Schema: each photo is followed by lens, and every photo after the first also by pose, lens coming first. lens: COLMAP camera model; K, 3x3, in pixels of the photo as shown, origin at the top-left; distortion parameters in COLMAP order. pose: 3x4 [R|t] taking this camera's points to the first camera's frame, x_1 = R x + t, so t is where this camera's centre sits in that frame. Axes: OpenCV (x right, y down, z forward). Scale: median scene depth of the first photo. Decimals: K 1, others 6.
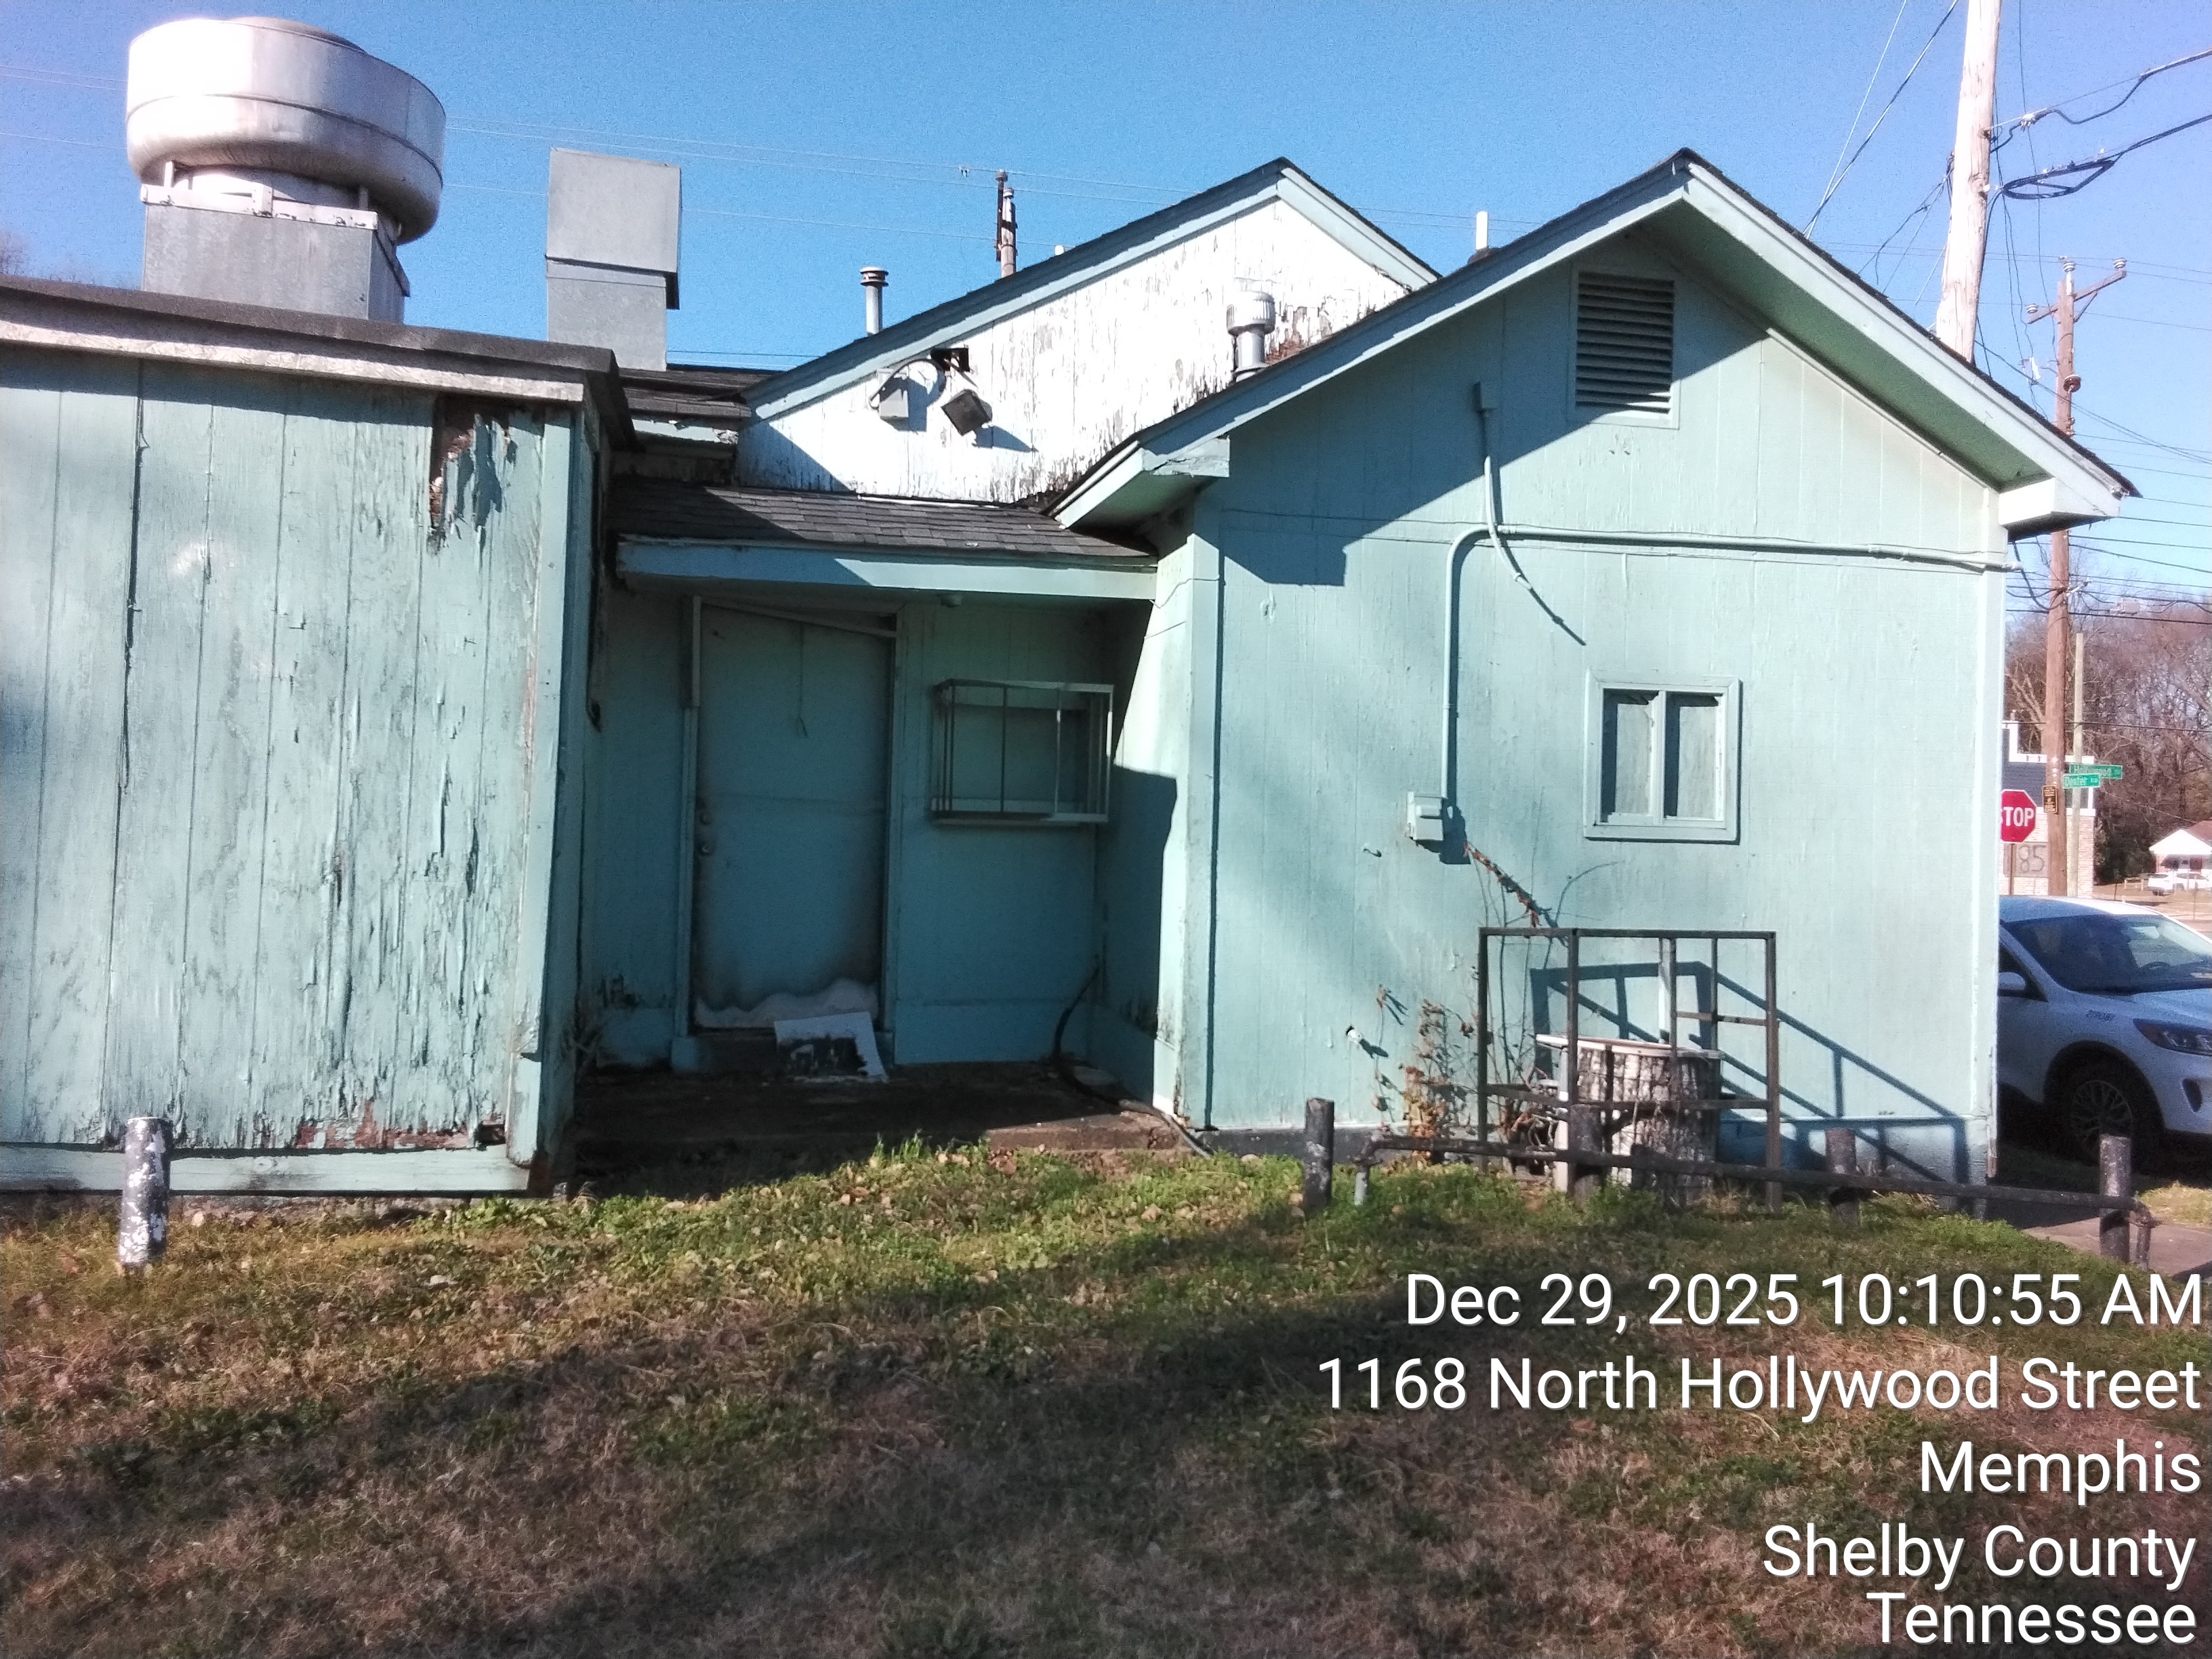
lens RADIAL K [[1670.4, 0, 1105.9], [0, 1670.4, 823.4], [0, 0, 1]] dist [0.118077, -0.170301]
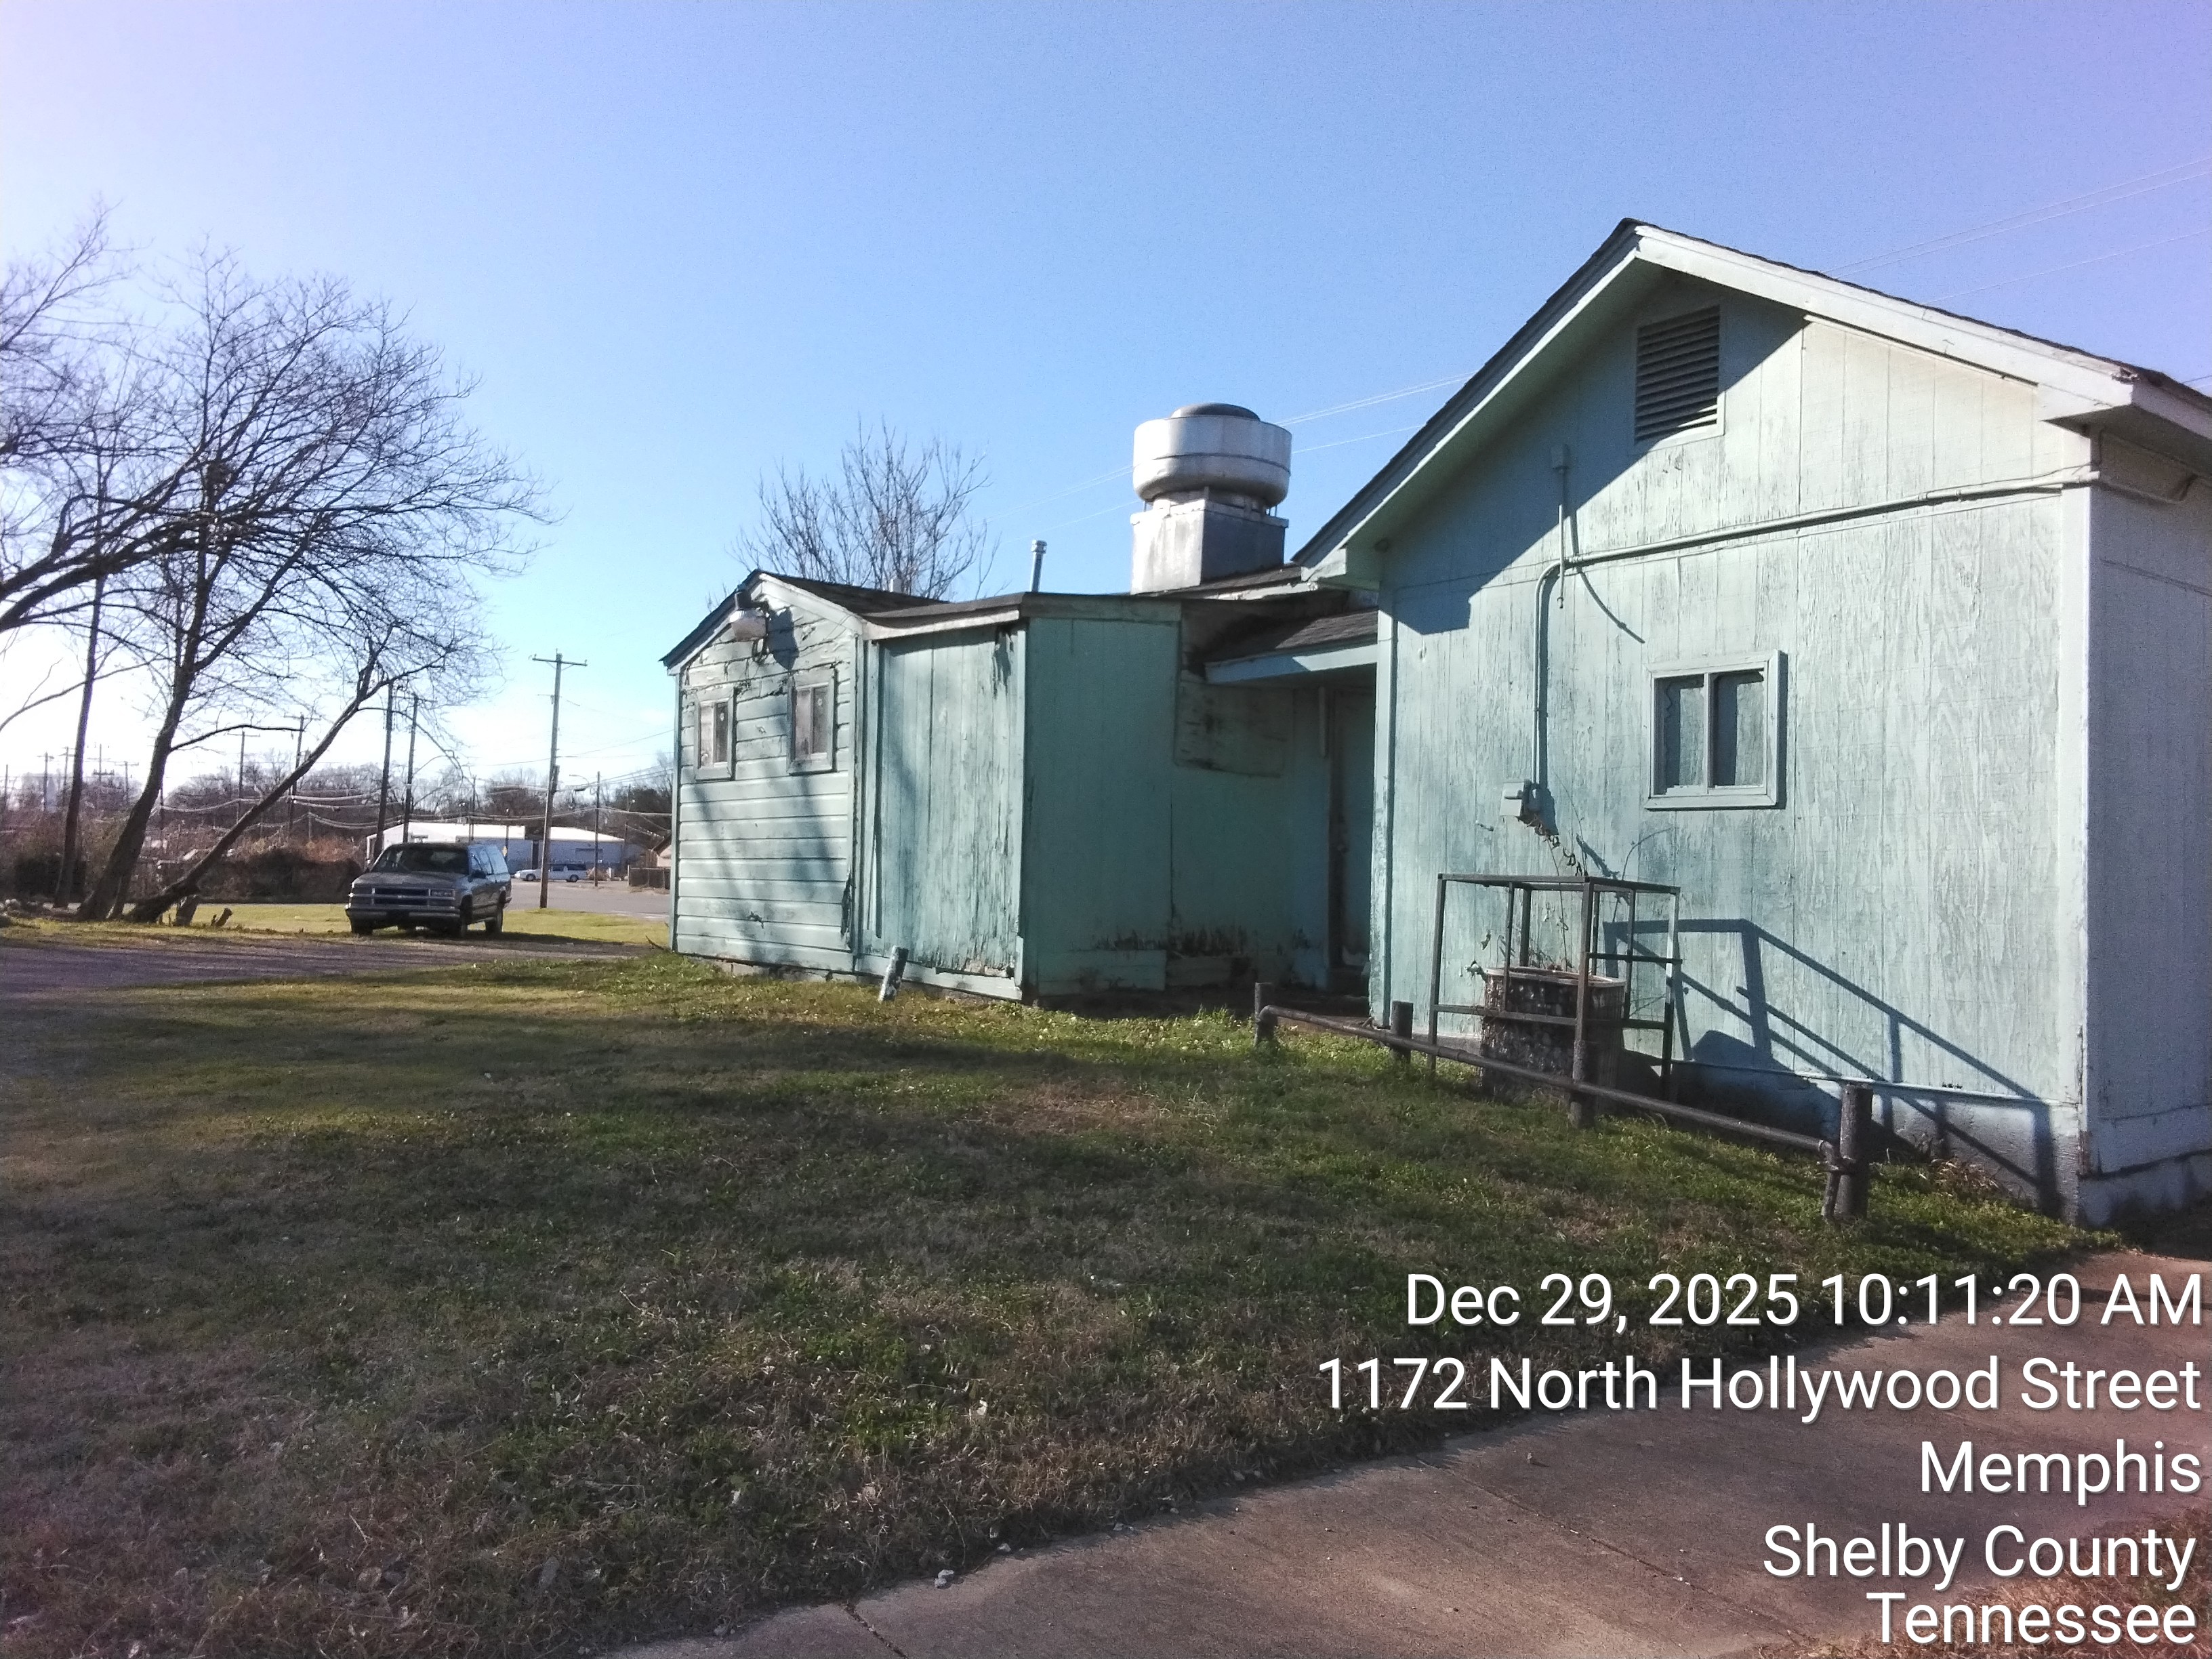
lens RADIAL K [[1692.1, 0, 1108.9], [0, 1692.1, 821.1], [0, 0, 1]] dist [0.107831, -0.157253]
pose [[0.408035, -0.045011, -0.911856, 1.197245], [-0.005237, 0.998652, -0.051639, 0.078757], [0.912951, 0.025846, 0.407249, 0.189690]]
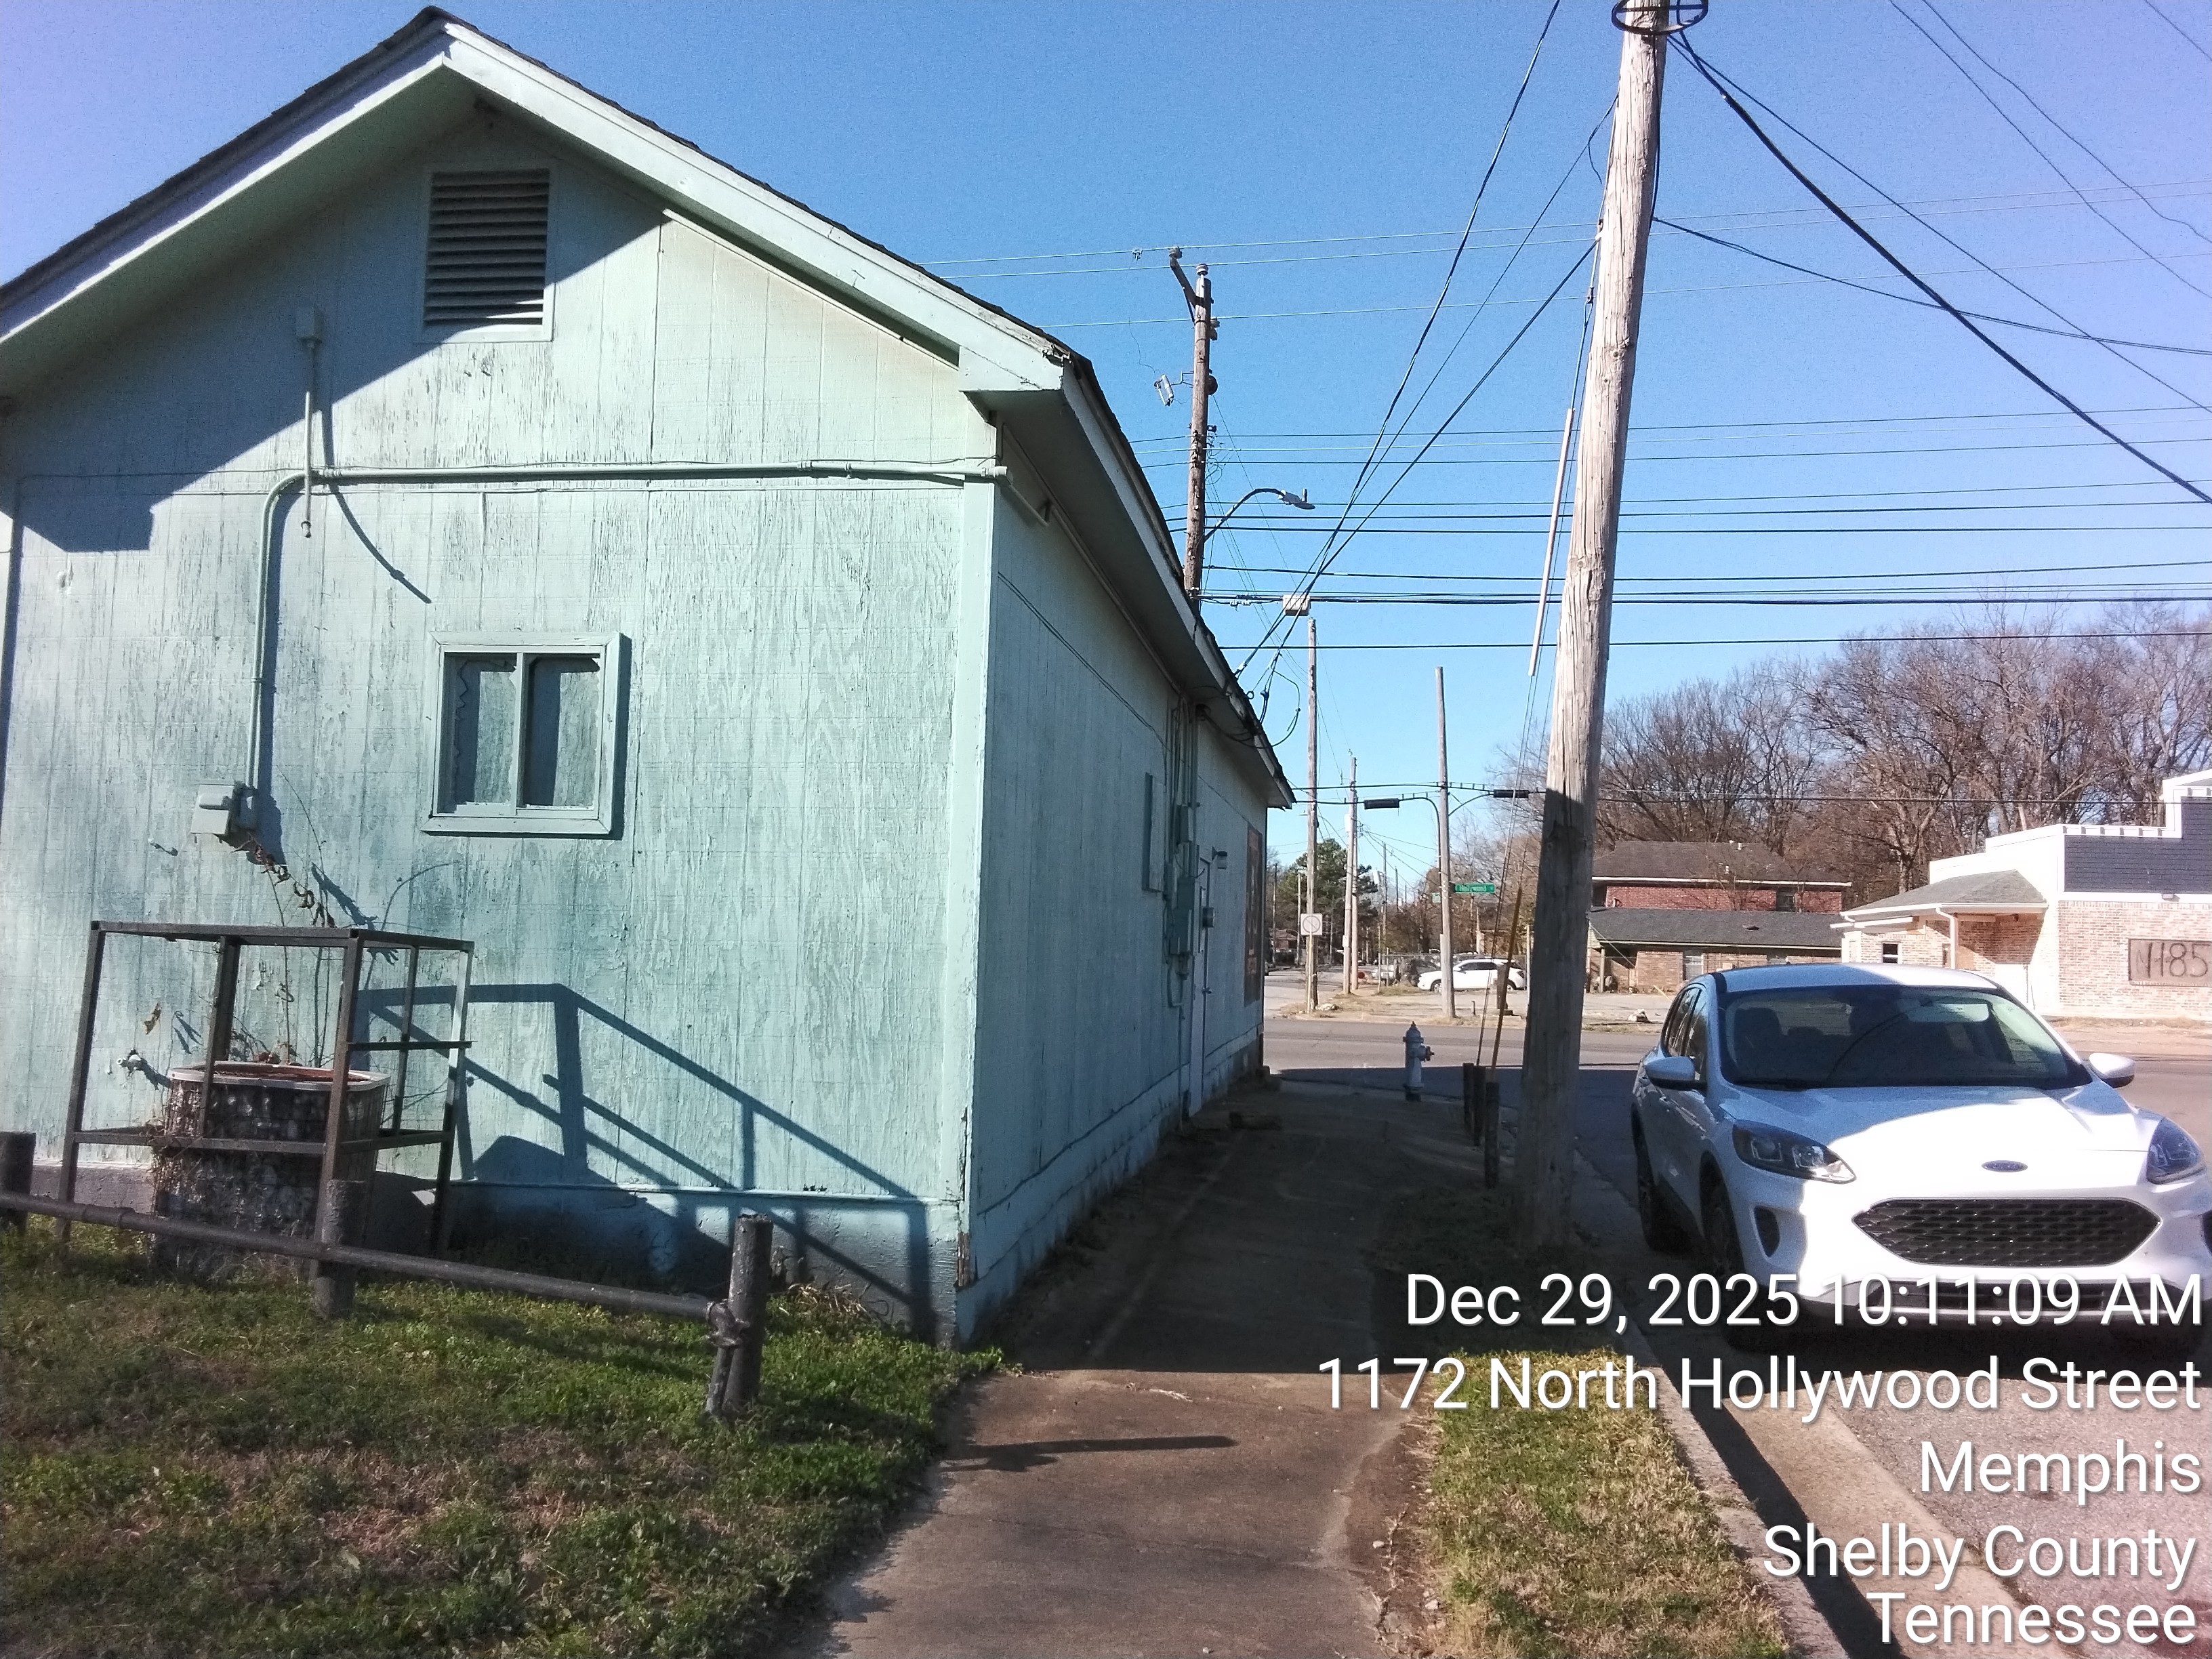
lens RADIAL K [[1670.4, 0, 1105.9], [0, 1670.4, 823.4], [0, 0, 1]] dist [0.118077, -0.170301]
pose [[0.927565, -0.023269, -0.372936, 0.906931], [-0.003442, 0.997485, -0.070798, 0.062153], [0.373645, 0.066953, 0.925152, 0.352197]]
